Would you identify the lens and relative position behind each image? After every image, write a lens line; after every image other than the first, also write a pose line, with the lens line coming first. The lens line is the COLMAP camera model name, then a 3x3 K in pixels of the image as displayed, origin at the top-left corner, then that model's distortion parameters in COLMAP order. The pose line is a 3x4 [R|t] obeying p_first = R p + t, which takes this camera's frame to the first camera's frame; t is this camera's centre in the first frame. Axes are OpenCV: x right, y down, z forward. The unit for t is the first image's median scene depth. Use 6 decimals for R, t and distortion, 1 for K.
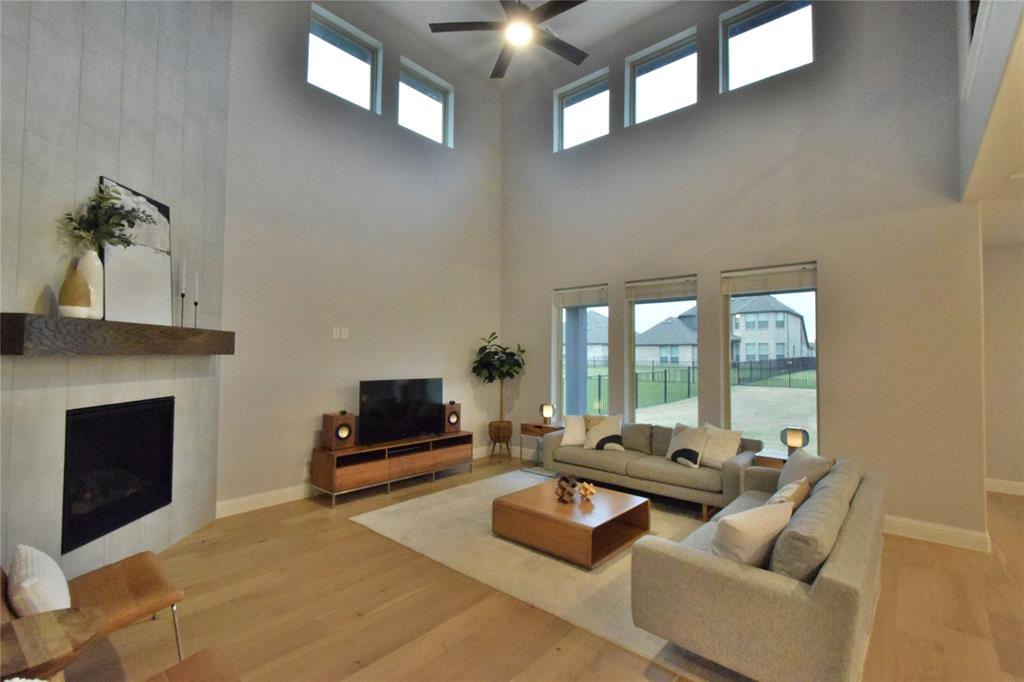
lens RADIAL K [[450.3, 0, 506.2], [0, 450.3, 342.7], [0, 0, 1]] dist [0.002917, -0.004081]
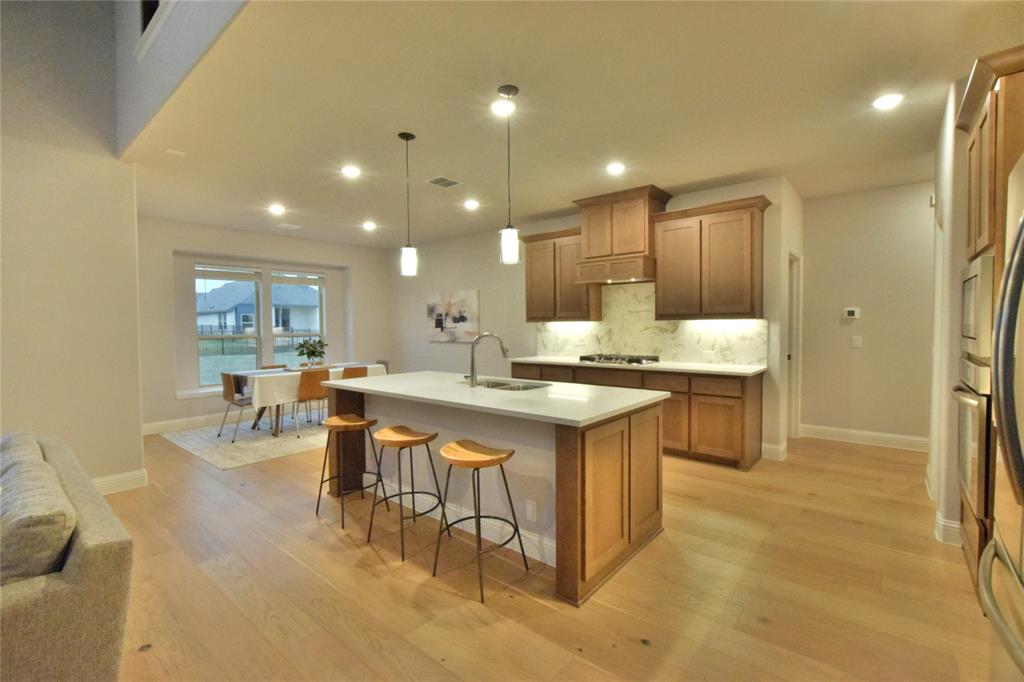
lens RADIAL K [[450.3, 0, 512.3], [0, 450.3, 340.3], [0, 0, 1]] dist [0.002917, -0.004081]
pose [[-0.025456, -0.037232, 0.998982, -0.059002], [-0.020214, 0.999121, 0.036722, 0.042660], [-0.999472, -0.019258, -0.026186, 0.115438]]
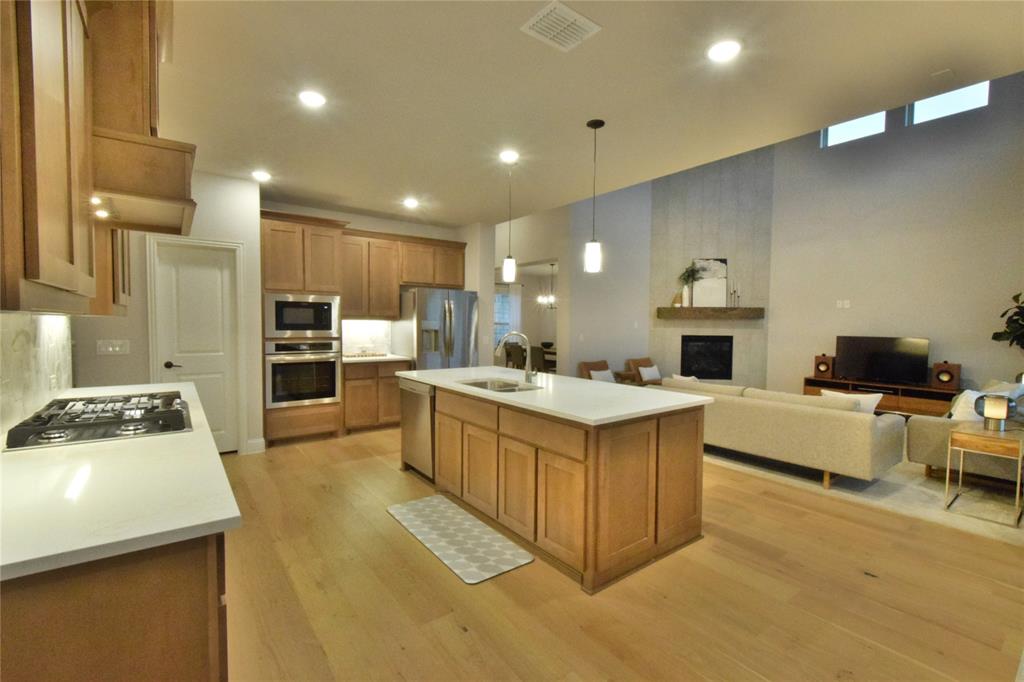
lens RADIAL K [[450.3, 0, 514.3], [0, 450.3, 333.3], [0, 0, 1]] dist [0.002917, -0.004081]
pose [[-0.199576, 0.018571, -0.979706, 1.871960], [0.016584, 0.999741, 0.015572, 0.048414], [0.979742, -0.013140, -0.199832, 0.340876]]
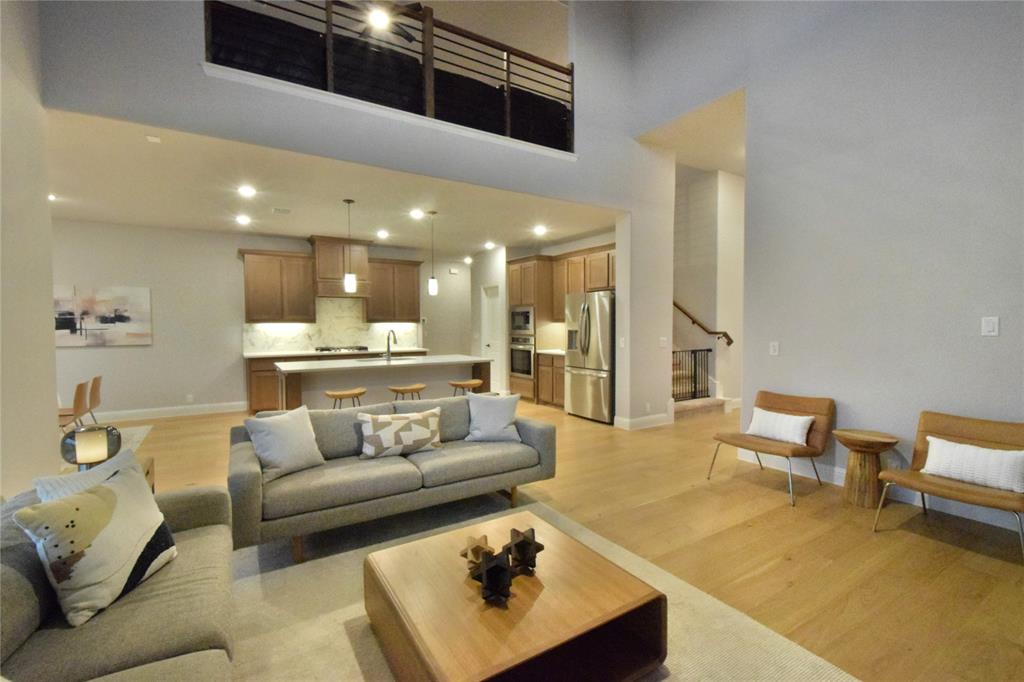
lens RADIAL K [[450.3, 0, 521.1], [0, 450.3, 337.7], [0, 0, 1]] dist [0.002917, -0.004081]
pose [[-0.963005, -0.010516, 0.269278, -0.015105], [-0.008656, 0.999930, 0.008095, 0.072153], [-0.269345, 0.005464, -0.963028, 1.595223]]
